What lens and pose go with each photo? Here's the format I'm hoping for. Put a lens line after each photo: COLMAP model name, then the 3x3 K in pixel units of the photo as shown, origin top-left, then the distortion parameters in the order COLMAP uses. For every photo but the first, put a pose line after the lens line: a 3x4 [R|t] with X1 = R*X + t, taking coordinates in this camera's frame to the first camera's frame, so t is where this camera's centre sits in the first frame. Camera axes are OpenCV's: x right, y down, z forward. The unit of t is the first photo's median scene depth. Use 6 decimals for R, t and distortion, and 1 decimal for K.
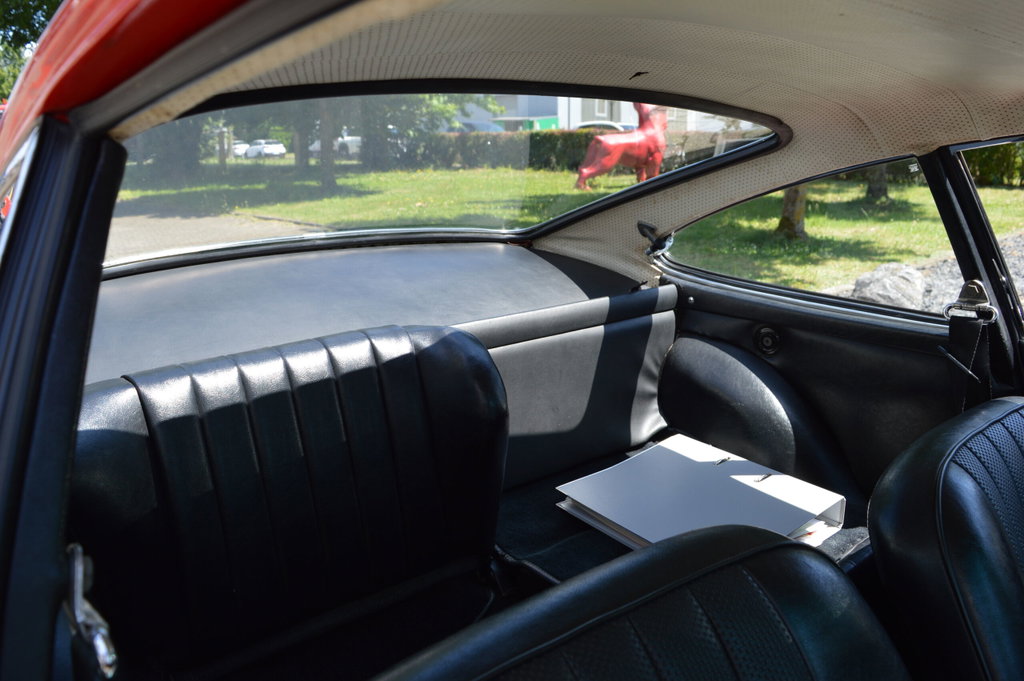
lens RADIAL K [[743.3, 0, 512.0], [0, 743.3, 340.5], [0, 0, 1]] dist [-0.124614, 0.000585]
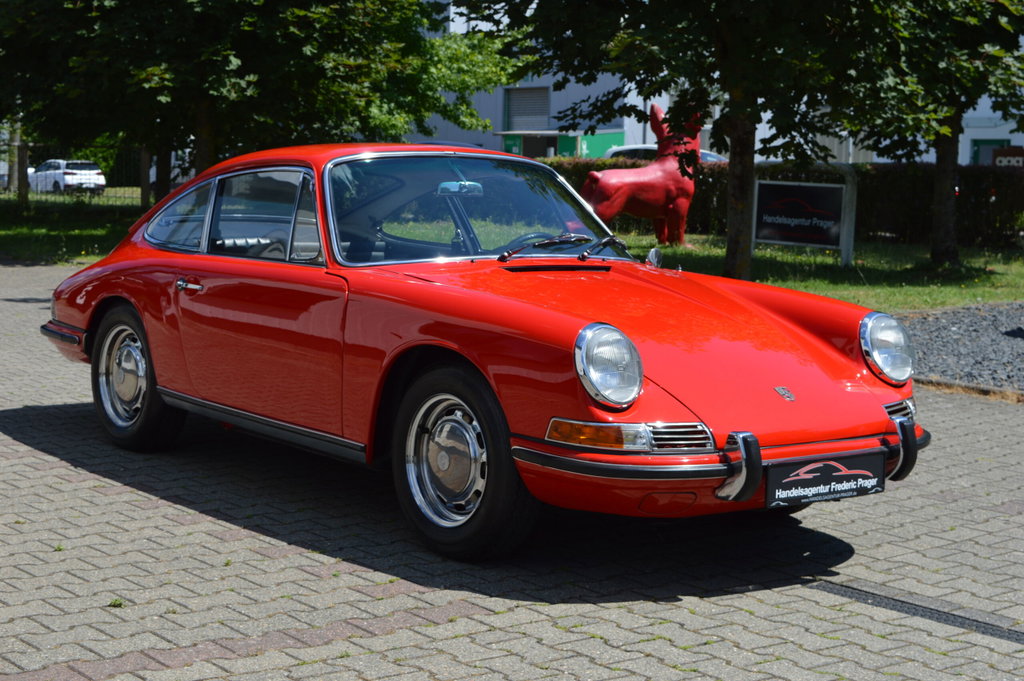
lens RADIAL K [[1752.9, 0, 512.0], [0, 1752.9, 340.5], [0, 0, 1]] dist [0.017282, -0.029354]
pose [[0.998759, 0.022488, -0.044447, 0.111305], [-0.029657, 0.985361, -0.167882, 0.147405], [0.040021, 0.168991, 0.984805, -0.564239]]
